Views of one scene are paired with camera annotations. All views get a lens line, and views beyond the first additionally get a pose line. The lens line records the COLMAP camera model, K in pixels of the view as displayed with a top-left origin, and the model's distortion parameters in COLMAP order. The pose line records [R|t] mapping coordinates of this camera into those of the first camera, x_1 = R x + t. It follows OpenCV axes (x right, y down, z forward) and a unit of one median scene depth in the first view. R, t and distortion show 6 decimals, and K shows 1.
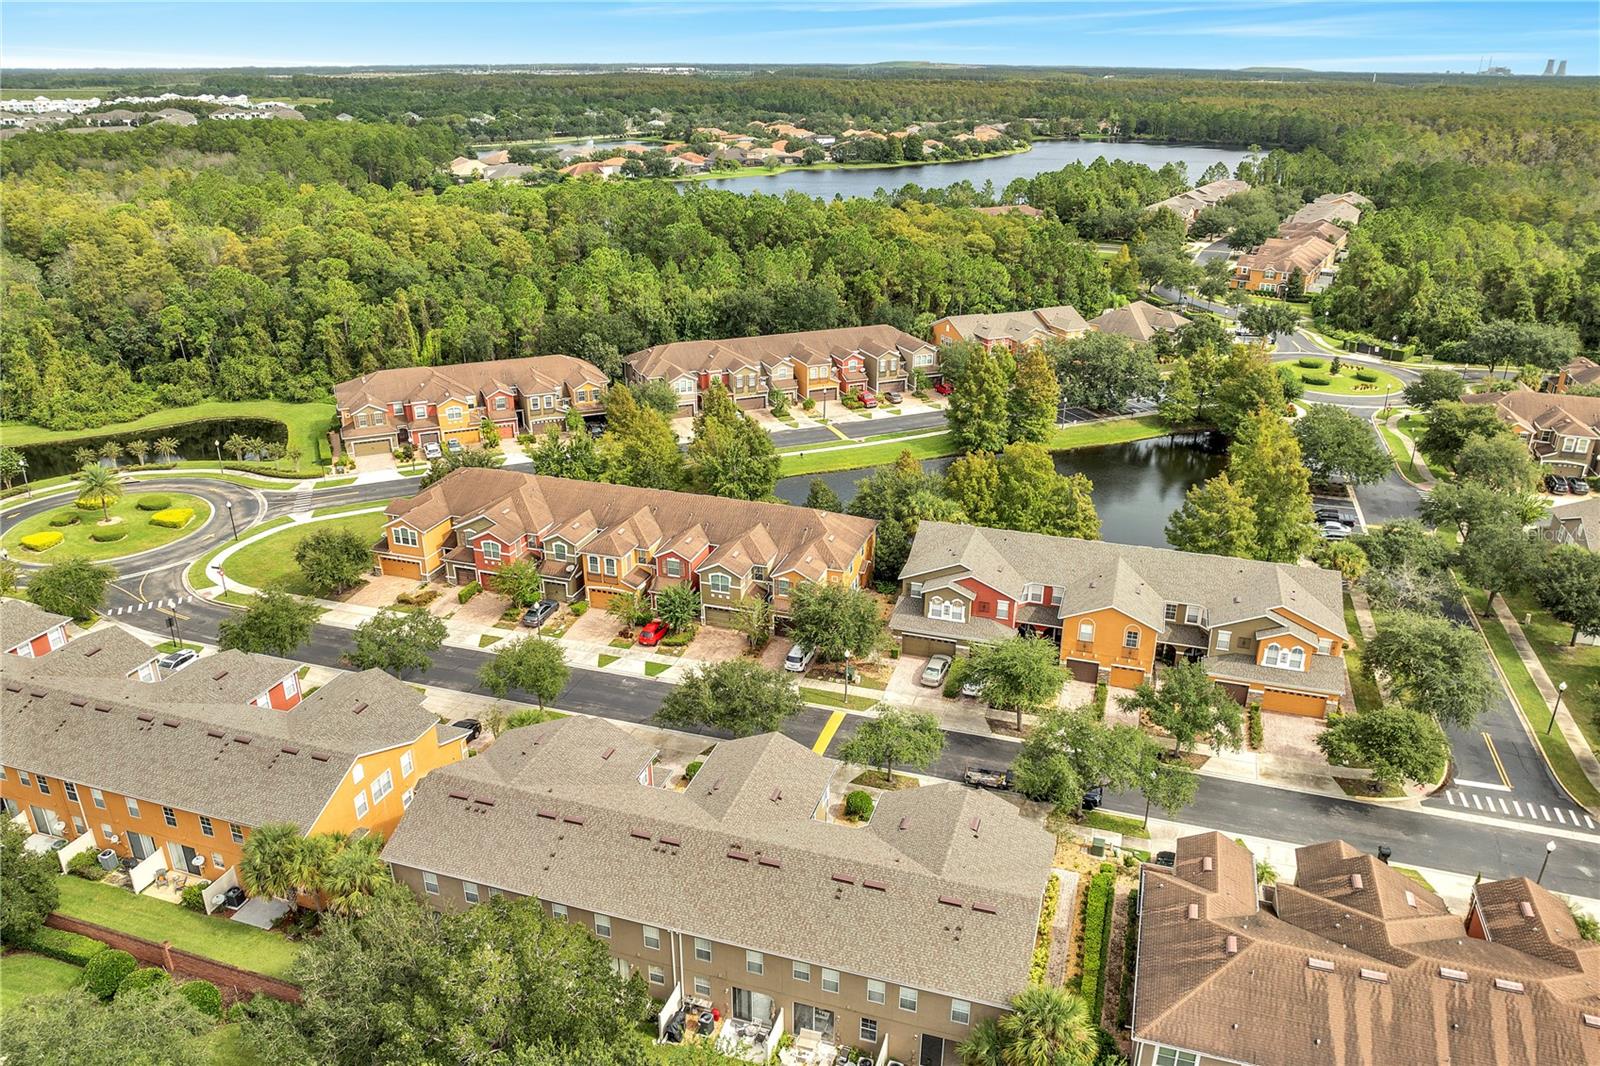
lens RADIAL K [[1135.5, 0, 804.1], [0, 1135.5, 527.7], [0, 0, 1]] dist [-0.032023, -0.002634]
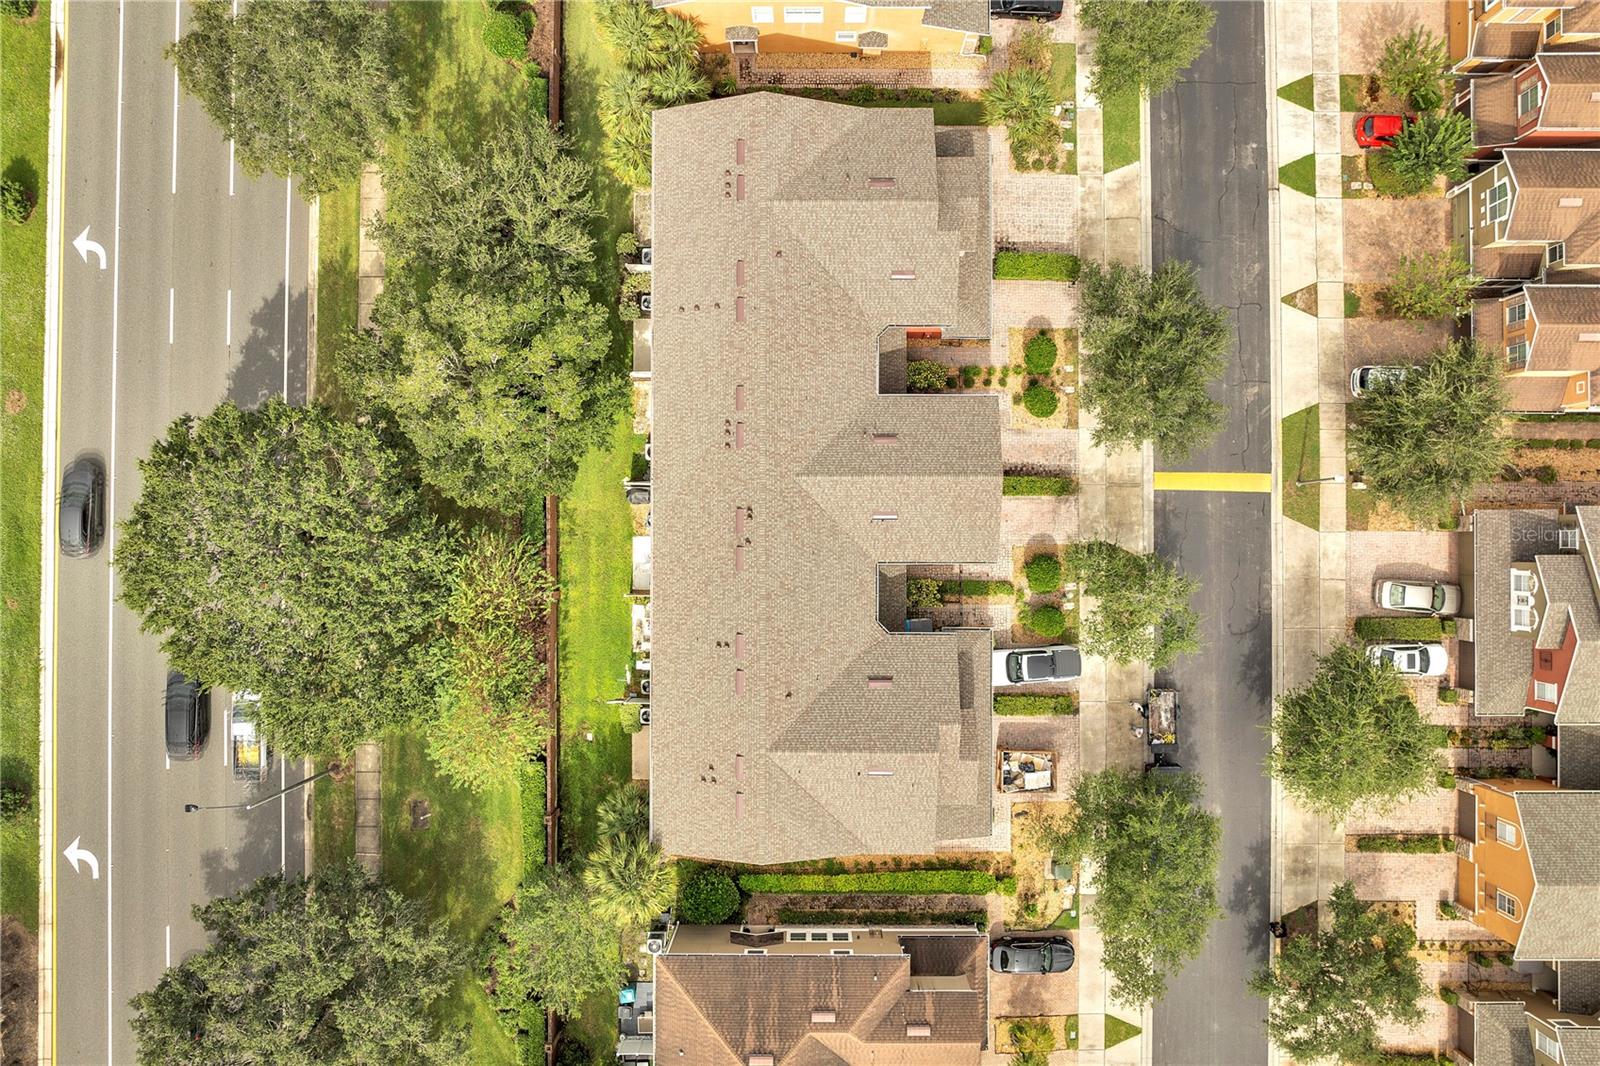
lens RADIAL K [[1135.5, 0, 804.1], [0, 1135.5, 527.7], [0, 0, 1]] dist [-0.032023, -0.002634]
pose [[0.305458, 0.951826, -0.026889, -0.011696], [-0.361513, 0.142048, 0.921483, -0.454646], [0.880911, -0.271754, 0.387487, 0.601036]]
